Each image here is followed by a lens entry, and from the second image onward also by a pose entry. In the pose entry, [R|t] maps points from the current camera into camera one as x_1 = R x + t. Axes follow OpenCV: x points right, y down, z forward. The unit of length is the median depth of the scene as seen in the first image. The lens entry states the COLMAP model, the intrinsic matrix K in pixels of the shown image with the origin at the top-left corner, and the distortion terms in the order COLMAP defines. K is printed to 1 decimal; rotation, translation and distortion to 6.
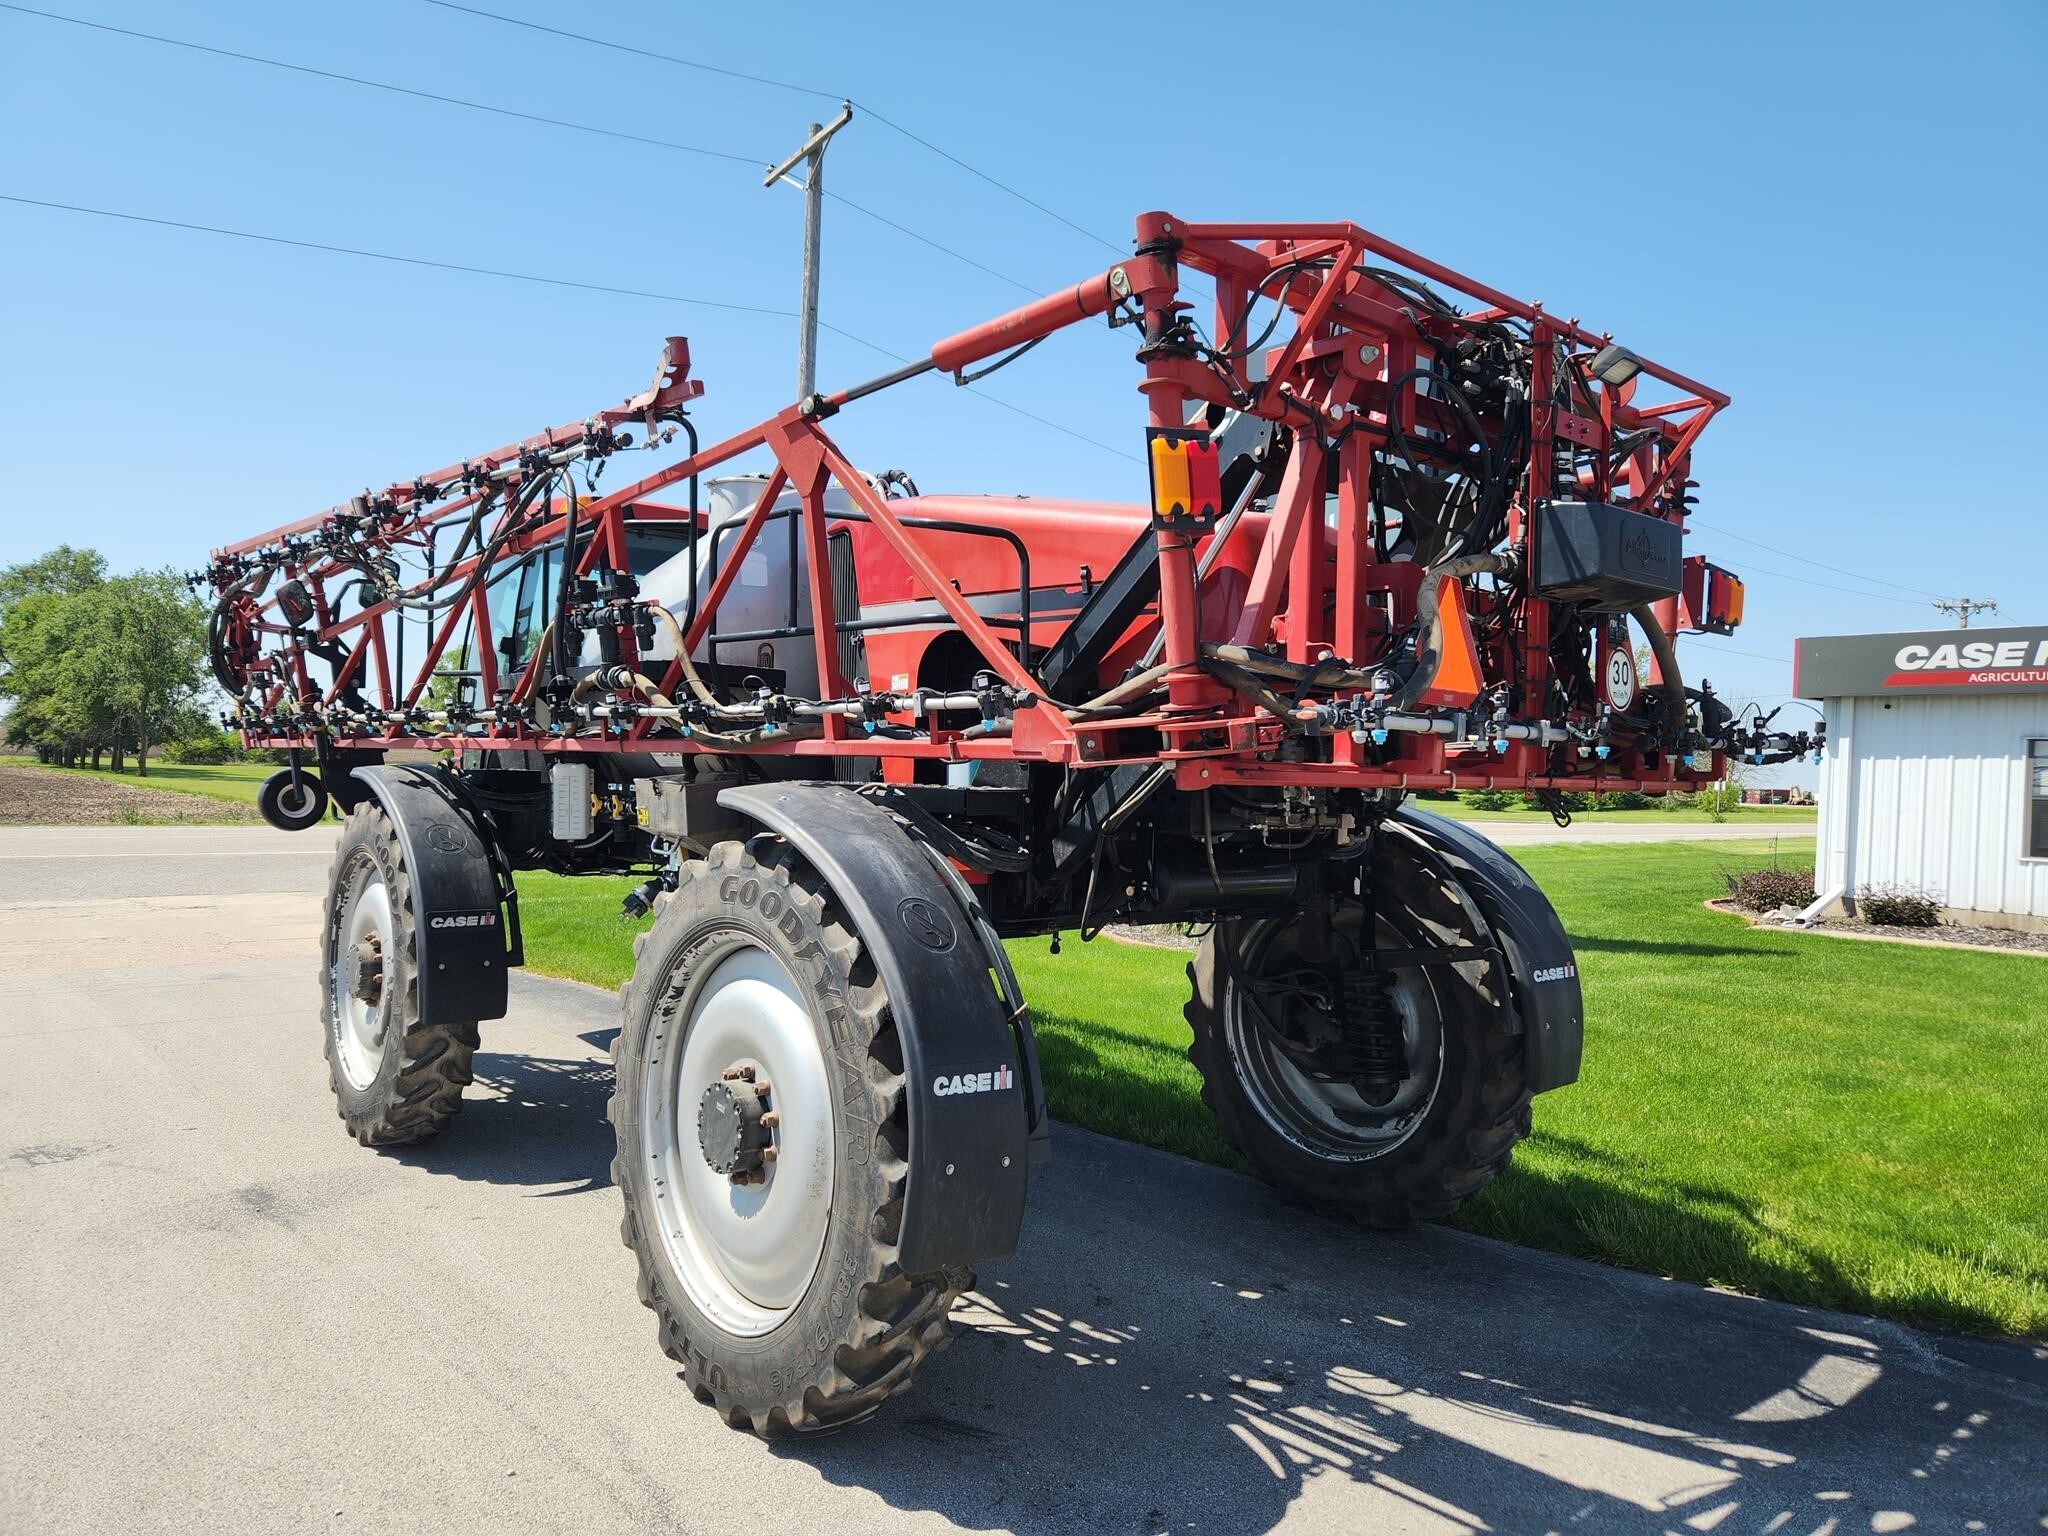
lens RADIAL K [[1364.6, 0, 1024.0], [0, 1364.6, 768.0], [0, 0, 1]] dist [0.068763, -0.059935]
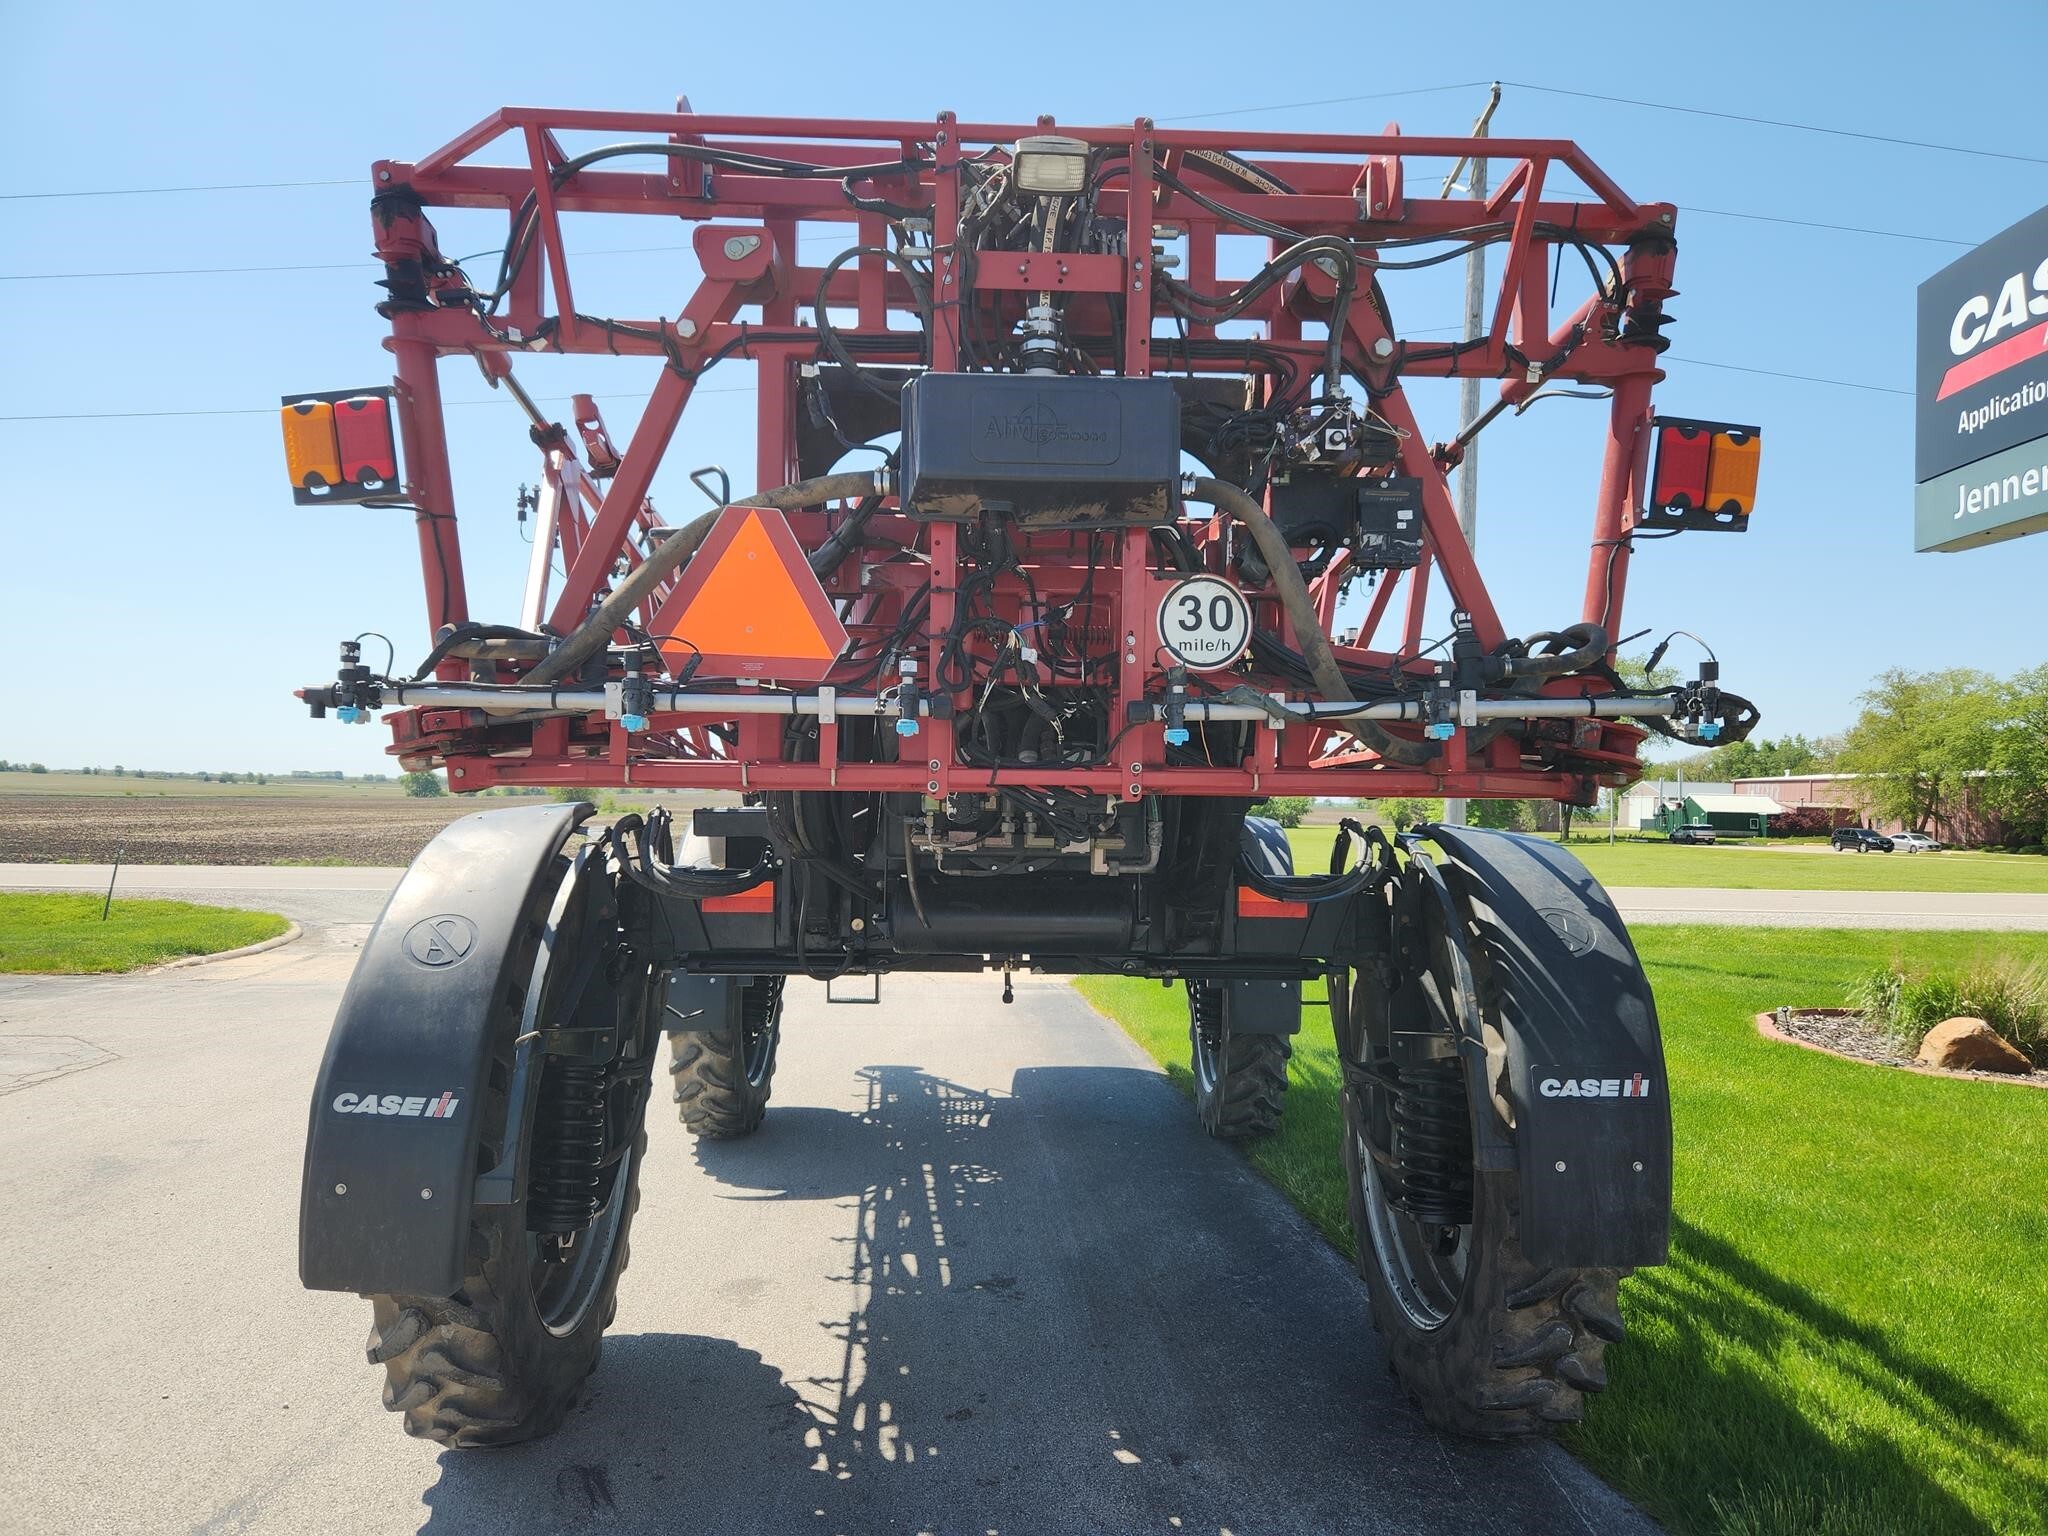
lens RADIAL K [[1366.9, 0, 1023.3], [0, 1366.9, 786.5], [0, 0, 1]] dist [0.066873, -0.060751]
pose [[0.784486, -0.027098, -0.619554, 0.650859], [0.007746, 0.999395, -0.033904, 0.031171], [0.620098, 0.021799, 0.784221, 0.362543]]
